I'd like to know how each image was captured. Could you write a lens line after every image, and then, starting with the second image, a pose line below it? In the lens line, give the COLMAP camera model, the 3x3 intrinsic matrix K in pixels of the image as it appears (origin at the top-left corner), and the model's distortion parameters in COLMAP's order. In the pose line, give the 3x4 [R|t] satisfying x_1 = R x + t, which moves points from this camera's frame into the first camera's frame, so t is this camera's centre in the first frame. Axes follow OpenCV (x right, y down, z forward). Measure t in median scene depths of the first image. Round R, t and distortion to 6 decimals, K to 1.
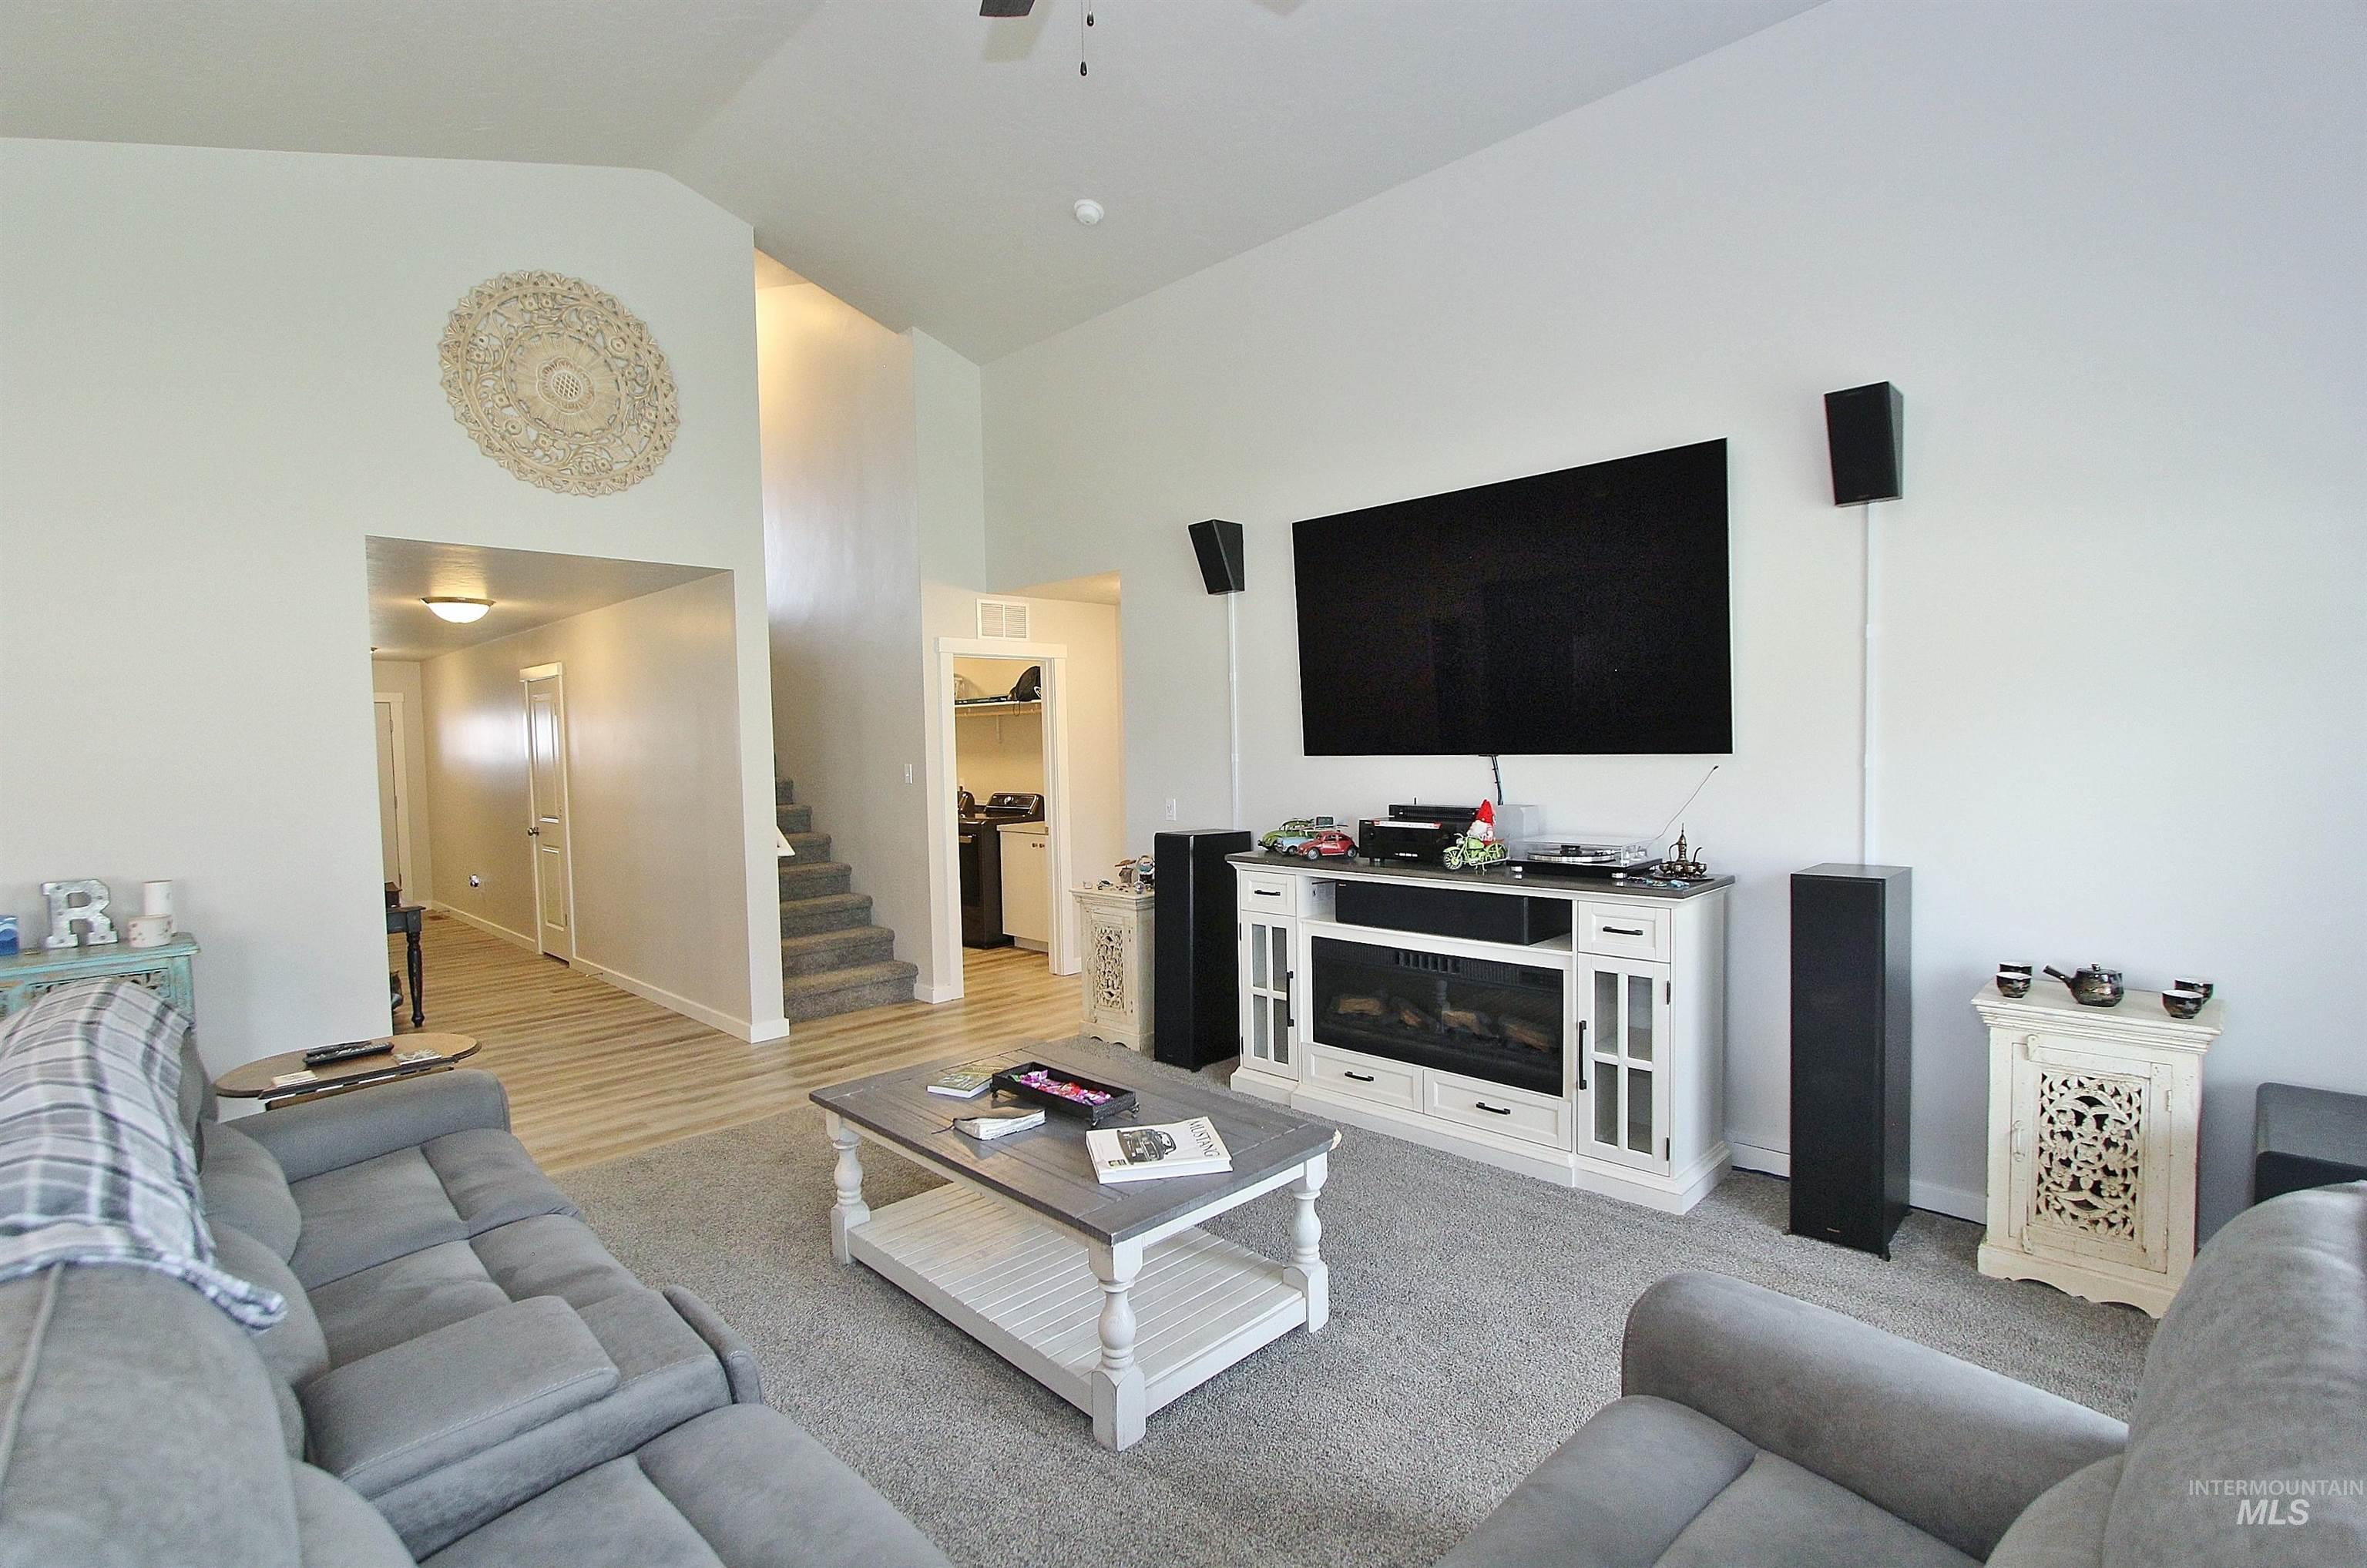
lens RADIAL K [[1090.7, 0, 1173.5], [0, 1090.7, 789.1], [0, 0, 1]] dist [-0.000781, 0.000157]
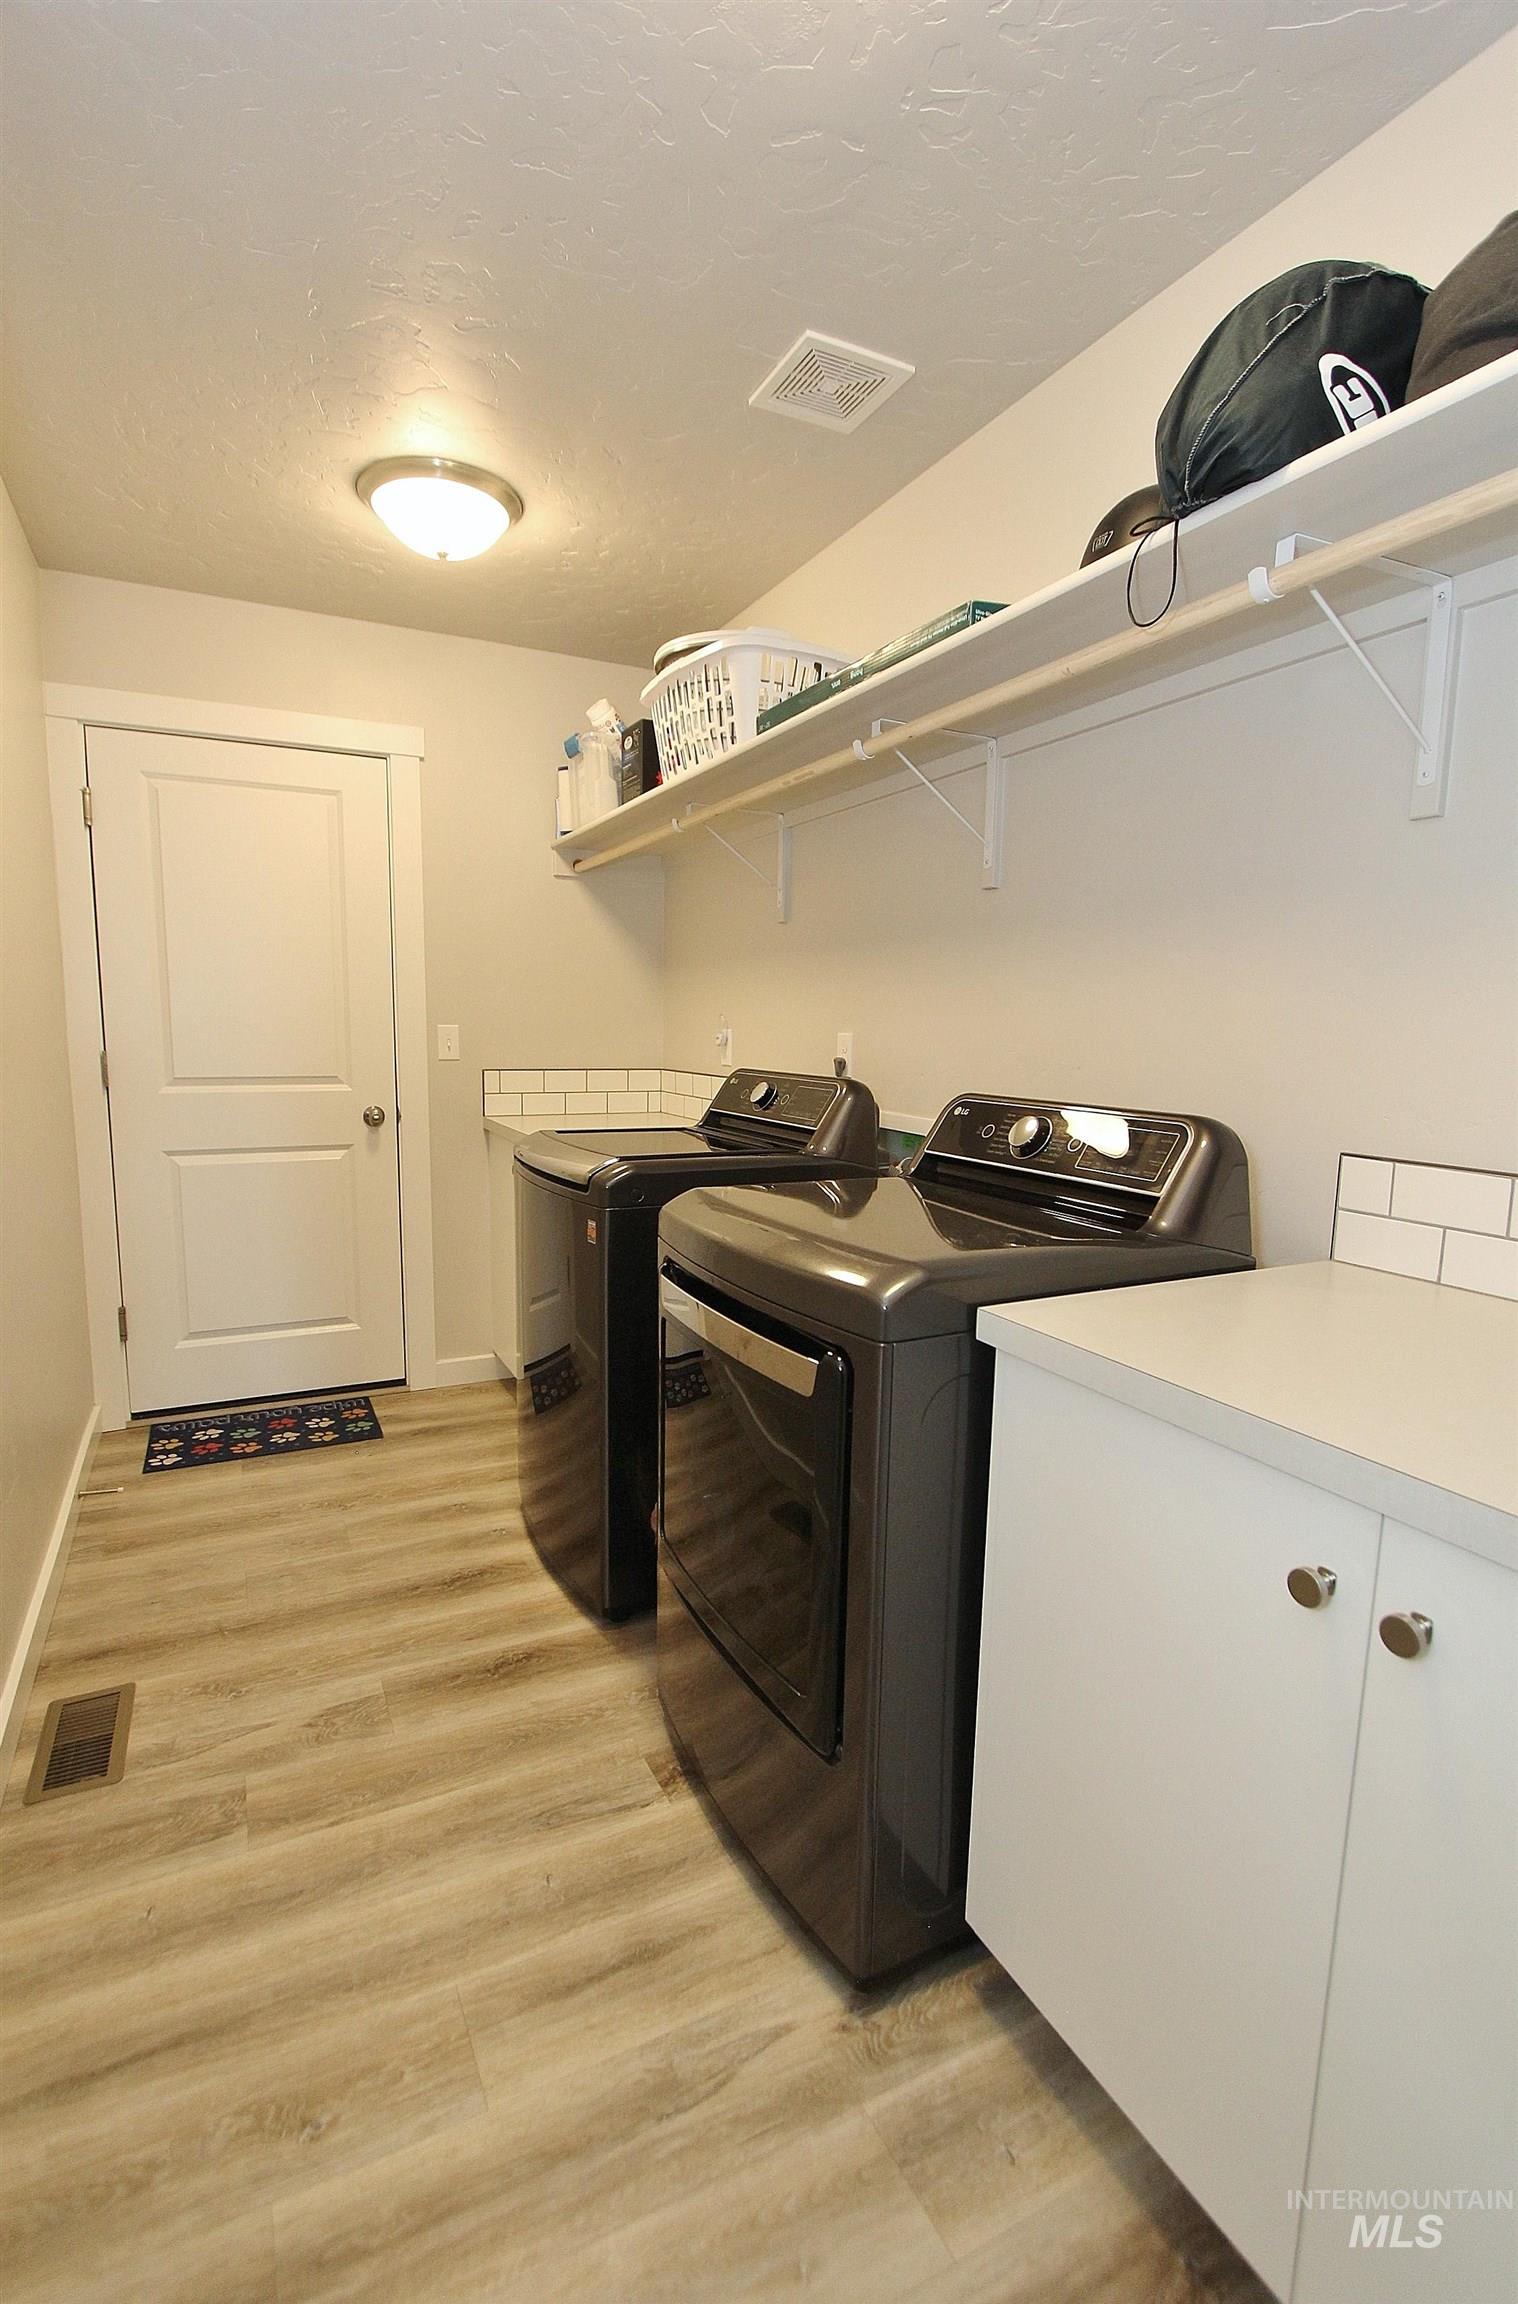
lens RADIAL K [[1061.7, 0, 761.3], [0, 1061.7, 1159.2], [0, 0, 1]] dist [-0.000781, 0.000157]
pose [[0.946074, 0.080752, -0.313725, -0.181271], [-0.052769, 0.993914, 0.096701, -0.002233], [0.319624, -0.074931, 0.944577, 1.054762]]
